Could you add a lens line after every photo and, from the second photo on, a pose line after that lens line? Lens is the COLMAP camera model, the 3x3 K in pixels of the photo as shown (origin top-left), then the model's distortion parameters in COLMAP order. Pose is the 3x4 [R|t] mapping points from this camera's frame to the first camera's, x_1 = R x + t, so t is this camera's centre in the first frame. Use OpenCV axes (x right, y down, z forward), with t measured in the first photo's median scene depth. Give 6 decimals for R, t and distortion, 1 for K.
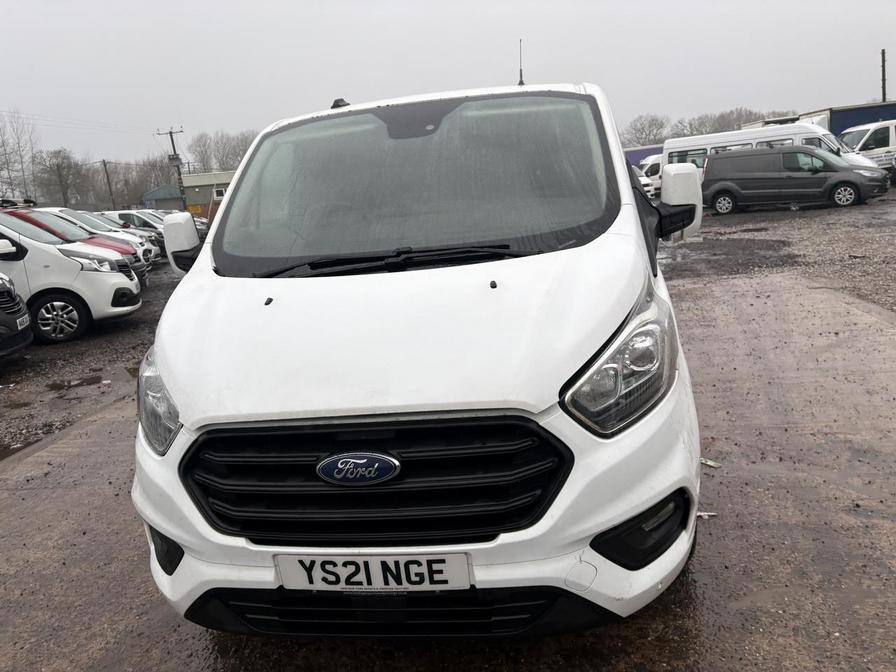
lens RADIAL K [[679.0, 0, 448.0], [0, 679.0, 336.0], [0, 0, 1]] dist [0.008182, 0.001697]
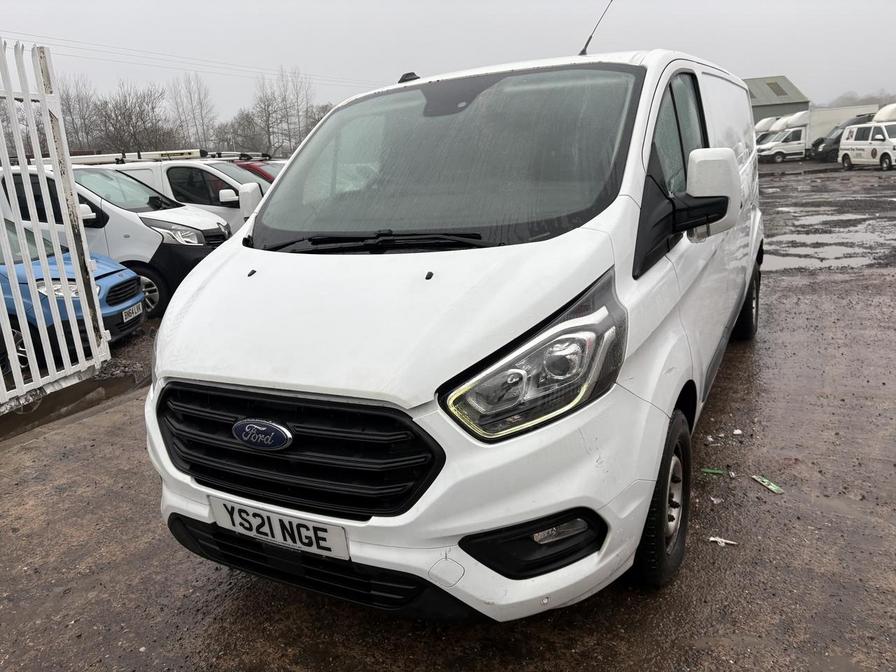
lens RADIAL K [[678.6, 0, 448.0], [0, 678.6, 350.8], [0, 0, 1]] dist [0.004402, -0.000103]
pose [[0.937030, 0.117638, -0.328839, 0.479931], [-0.089271, 0.990962, 0.100124, -0.074963], [0.337646, -0.064464, 0.939063, 0.066949]]
